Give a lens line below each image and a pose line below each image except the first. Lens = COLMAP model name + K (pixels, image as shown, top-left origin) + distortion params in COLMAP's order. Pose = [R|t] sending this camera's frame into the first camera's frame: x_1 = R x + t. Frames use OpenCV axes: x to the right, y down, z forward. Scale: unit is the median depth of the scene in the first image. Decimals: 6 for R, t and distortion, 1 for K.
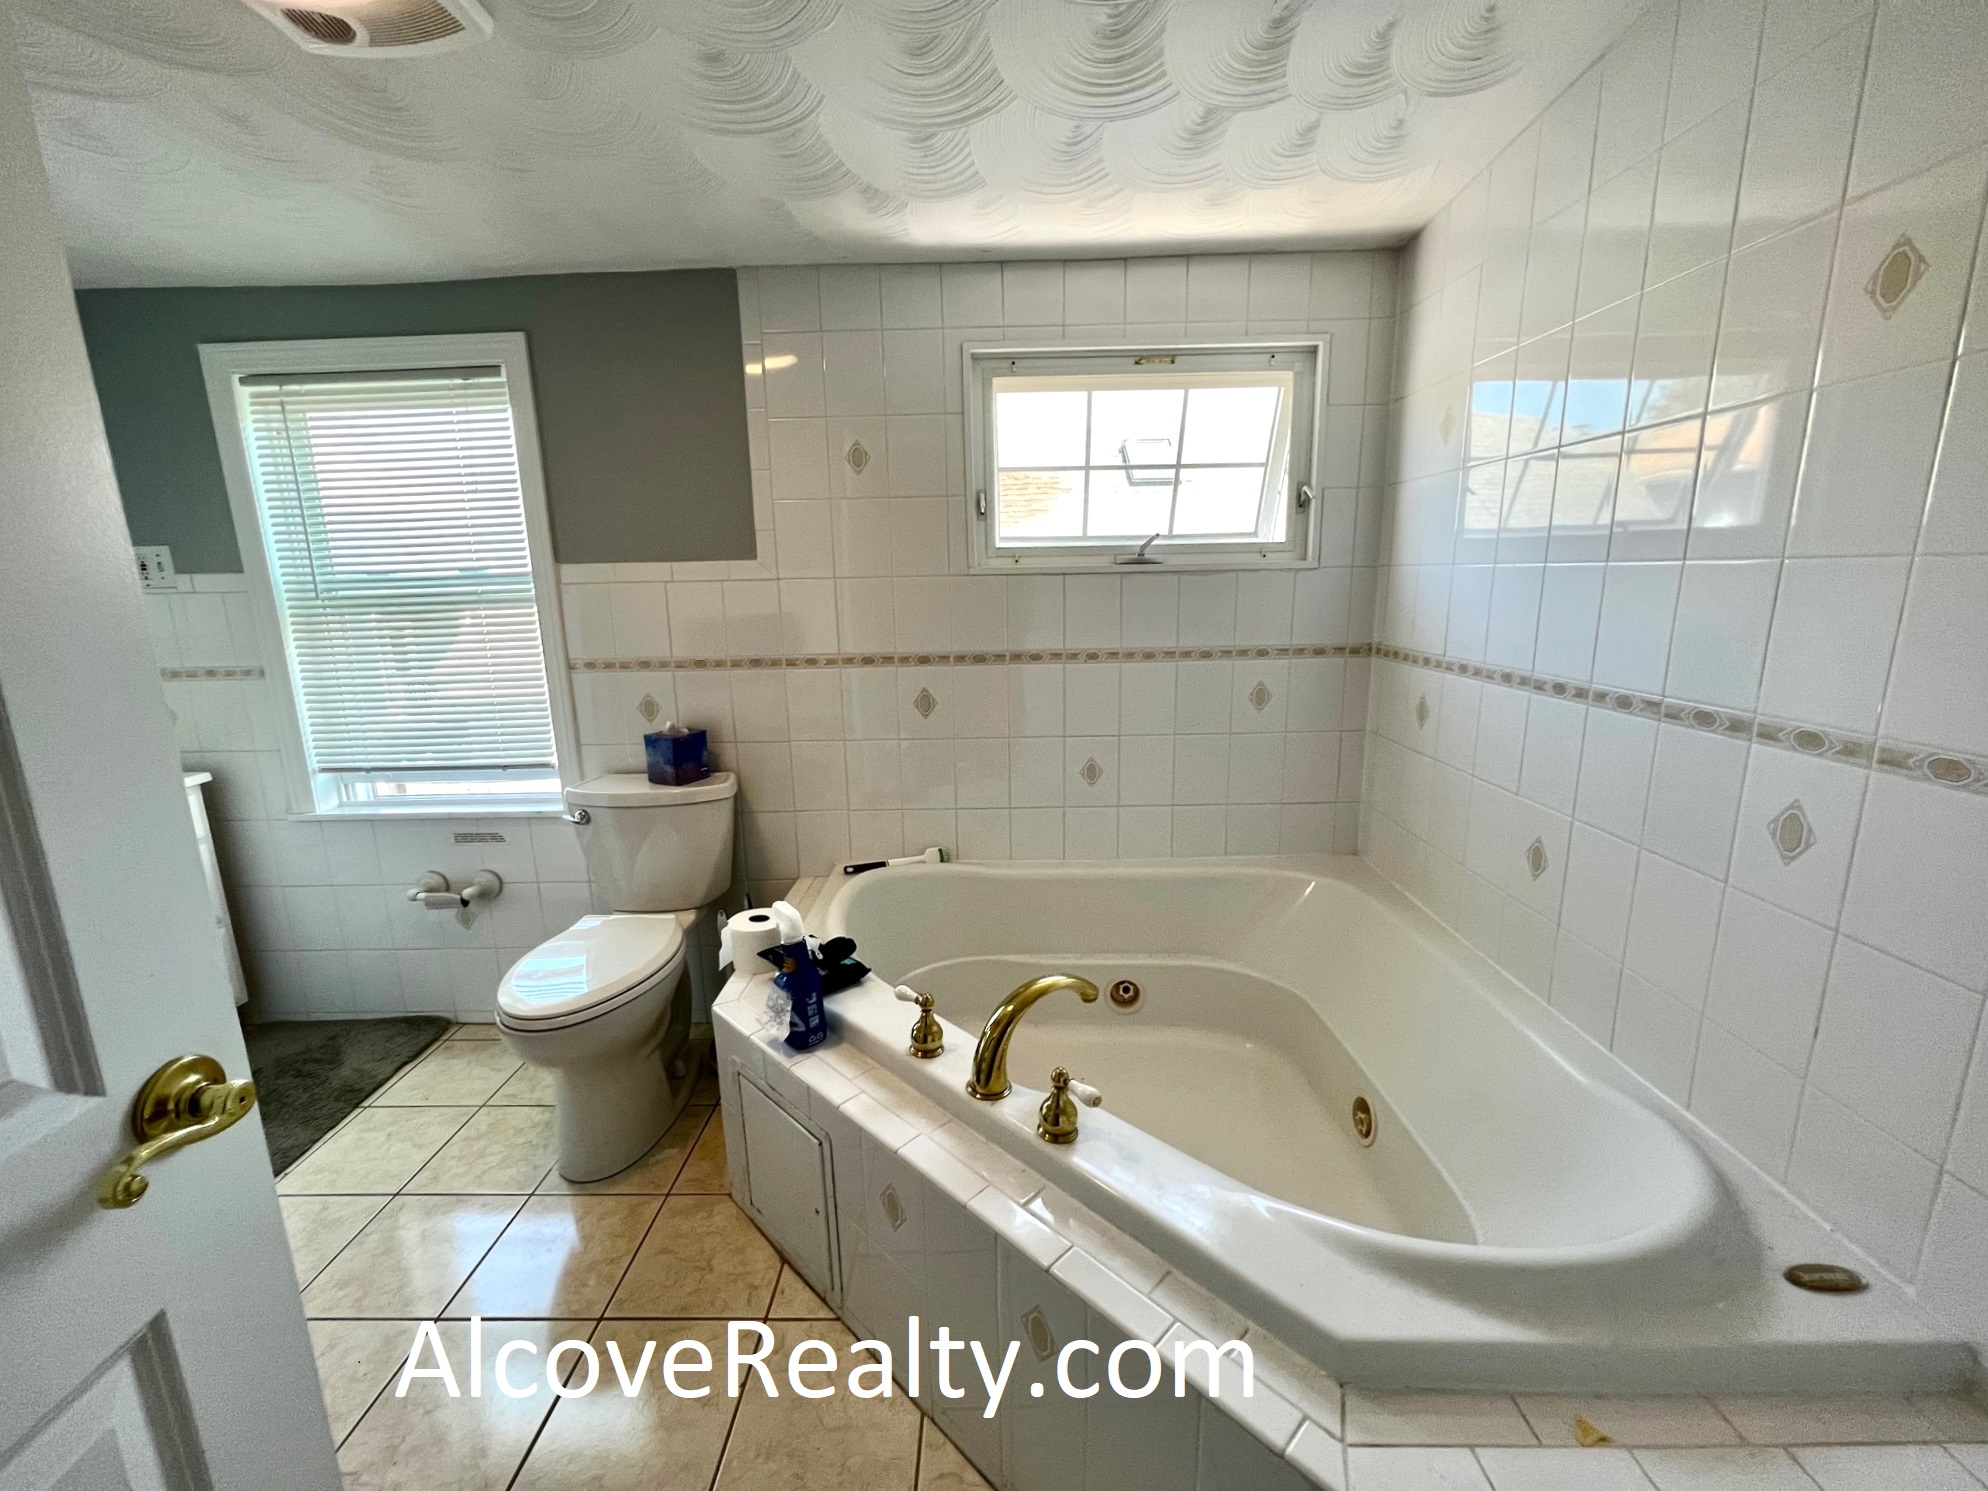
lens RADIAL K [[799.0, 0, 976.0], [0, 799.0, 741.3], [0, 0, 1]] dist [0.004005, 0.000106]
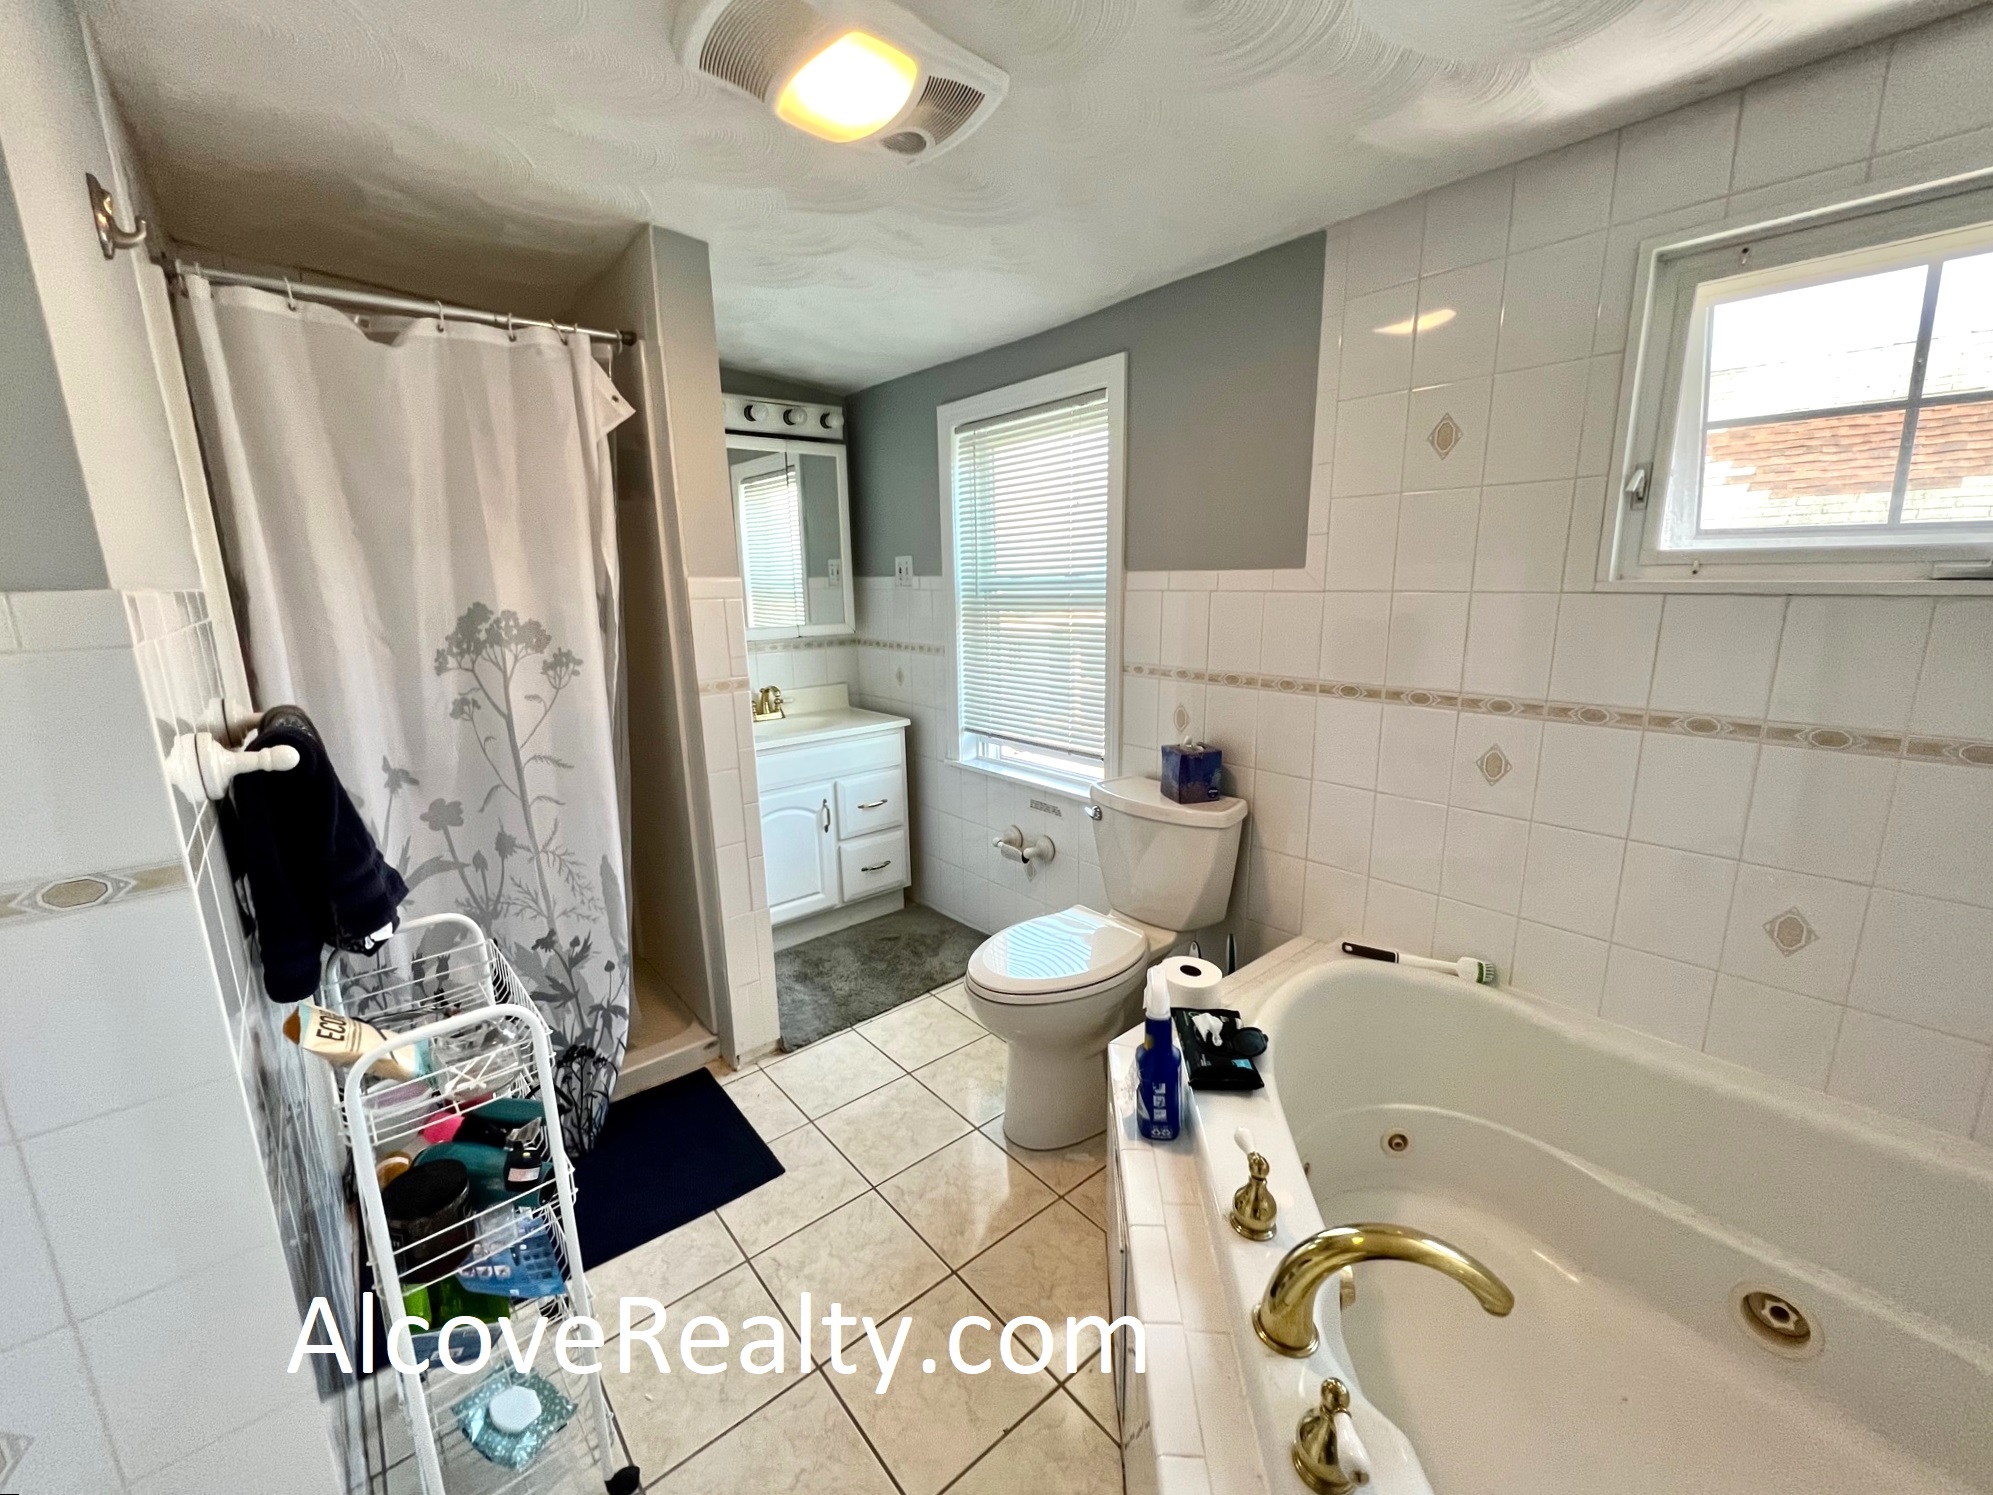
lens RADIAL K [[801.0, 0, 996.8], [0, 801.0, 745.6], [0, 0, 1]] dist [0.004005, 0.000106]
pose [[0.671708, 0.166018, -0.721974, 0.160563], [-0.146877, 0.985064, 0.089865, -0.065705], [0.726110, 0.045678, 0.686059, 0.165317]]
